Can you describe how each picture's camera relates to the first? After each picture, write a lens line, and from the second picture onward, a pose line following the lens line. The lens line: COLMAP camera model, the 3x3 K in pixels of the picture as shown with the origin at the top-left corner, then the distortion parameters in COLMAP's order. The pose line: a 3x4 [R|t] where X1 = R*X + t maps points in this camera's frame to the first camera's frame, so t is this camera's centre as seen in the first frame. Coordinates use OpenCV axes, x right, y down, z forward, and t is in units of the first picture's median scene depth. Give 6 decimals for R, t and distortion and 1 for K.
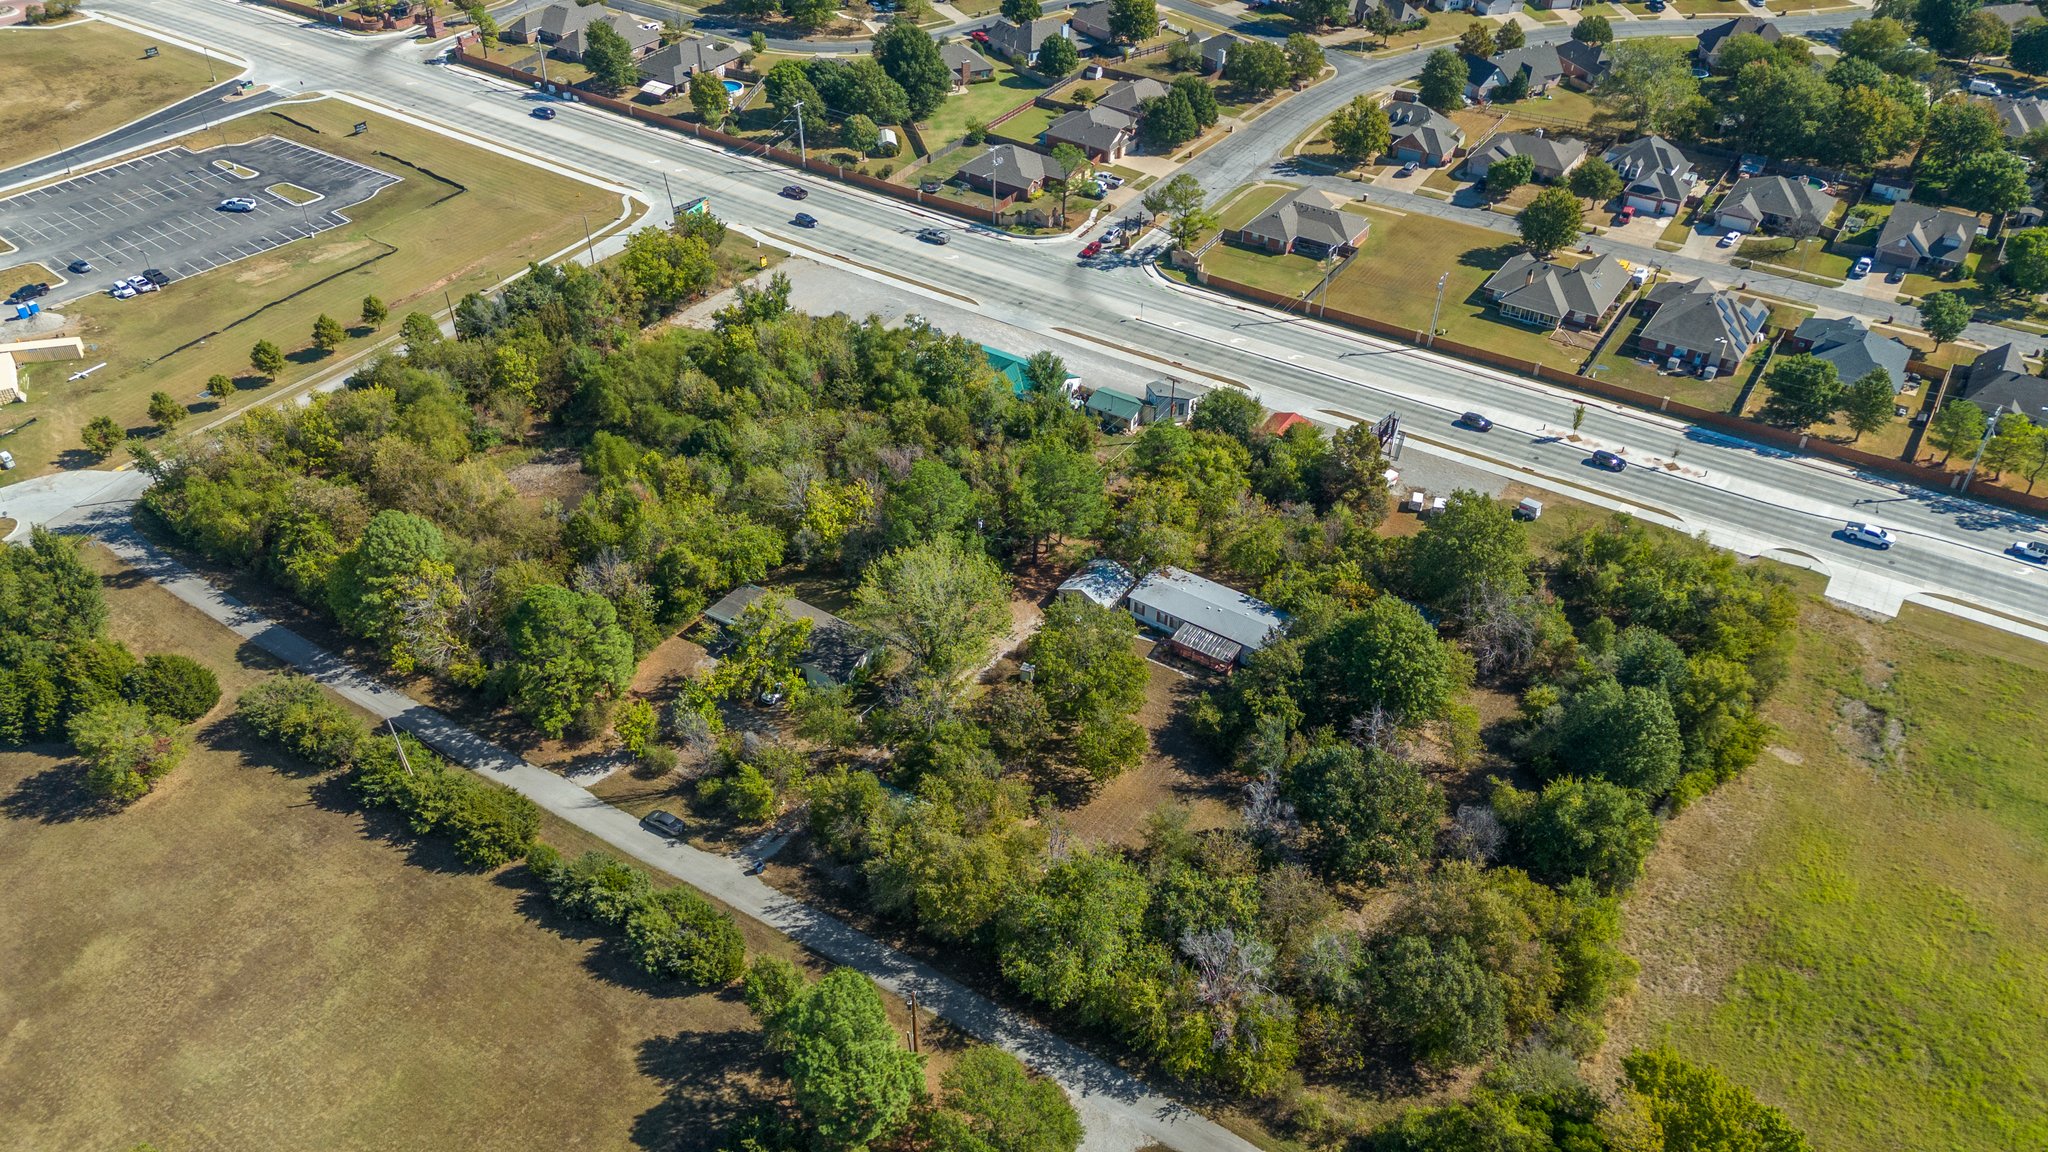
lens RADIAL K [[1507.3, 0, 1024.0], [0, 1507.3, 576.0], [0, 0, 1]] dist [0.056864, -0.035888]
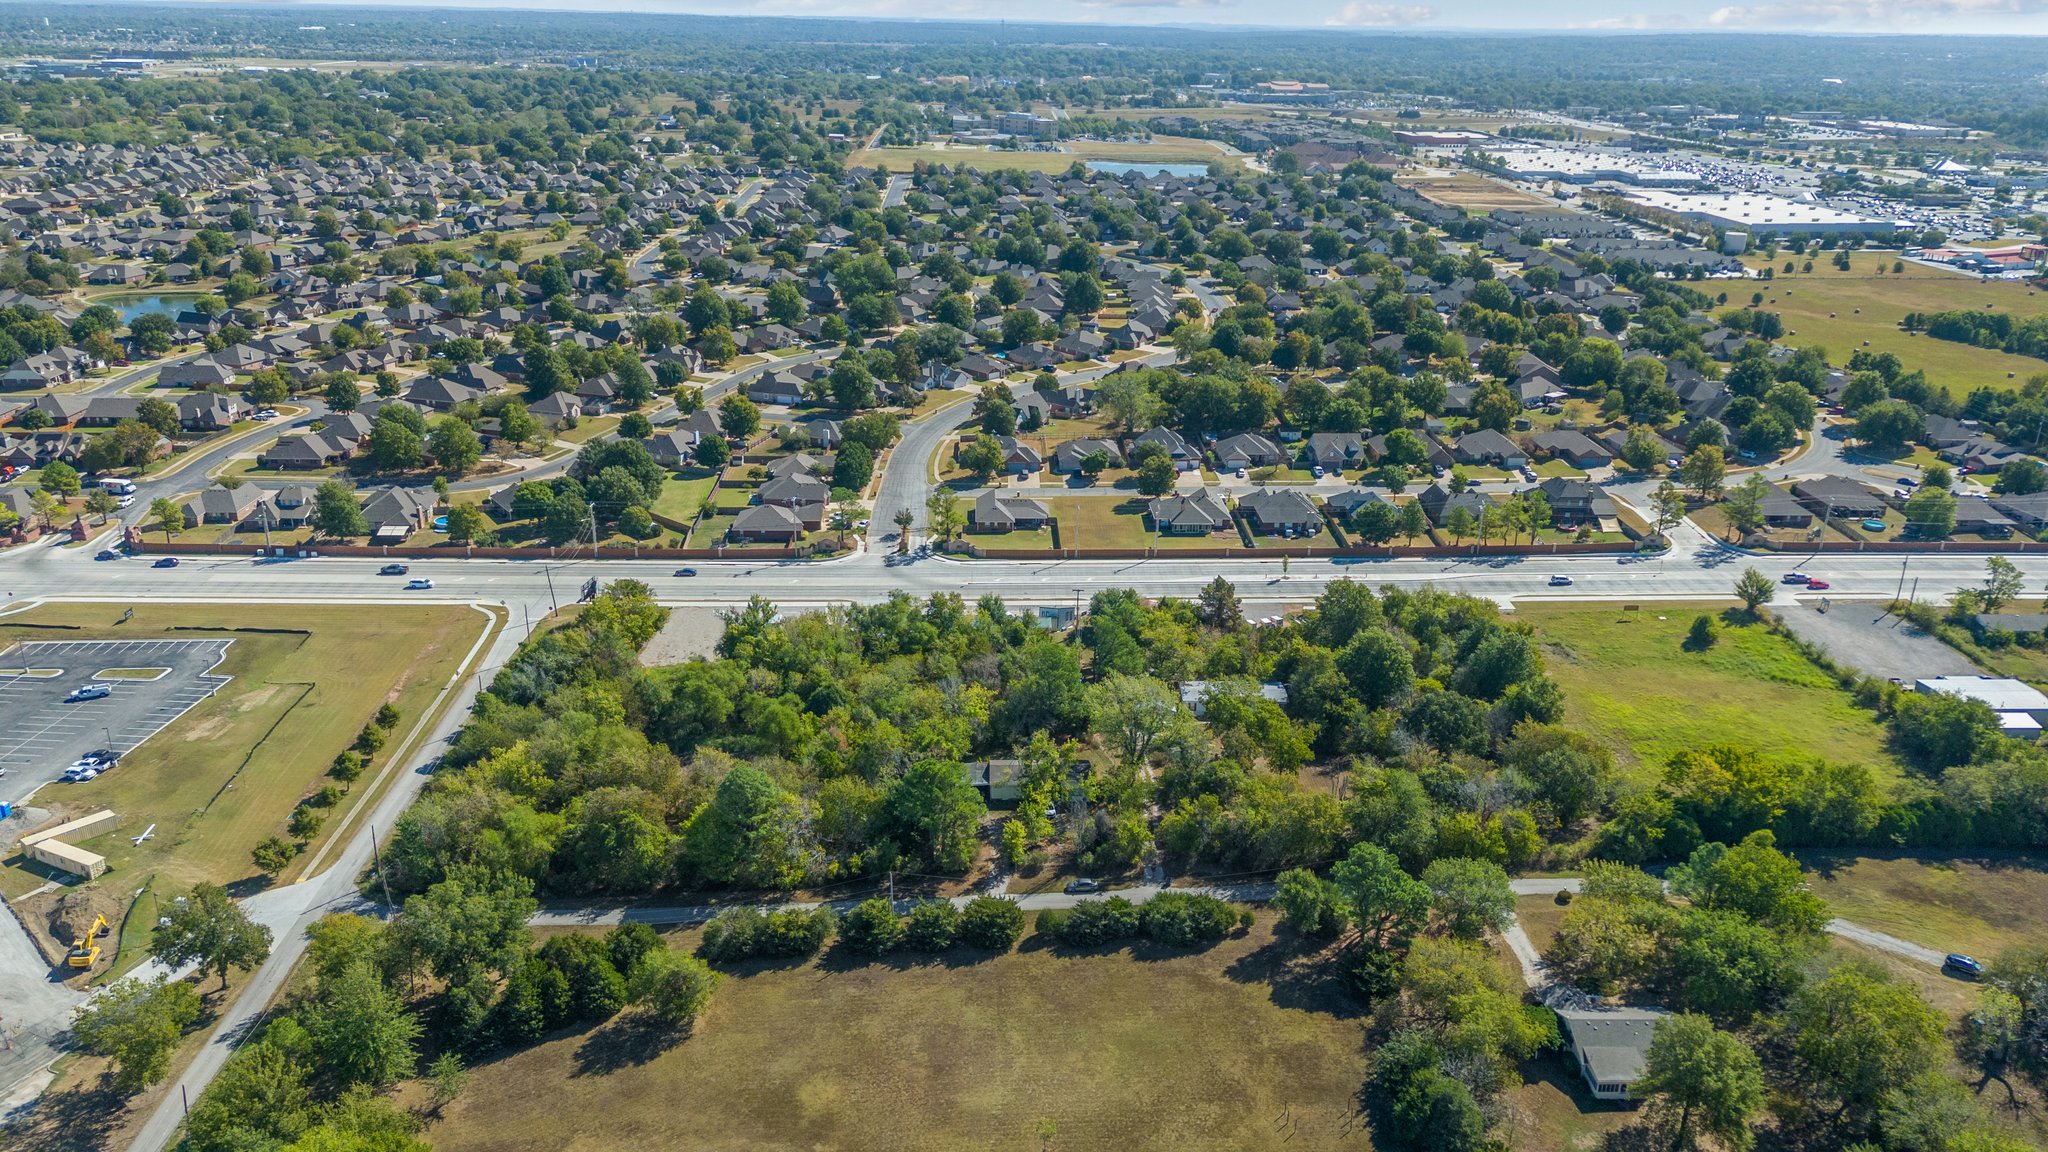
lens RADIAL K [[1501.8, 0, 1024.0], [0, 1501.8, 576.0], [0, 0, 1]] dist [0.117960, -0.177943]
pose [[0.814184, -0.197863, 0.545852, -0.585192], [0.345430, 0.920728, -0.181488, 0.079895], [-0.466672, 0.336318, 0.817990, -0.120882]]
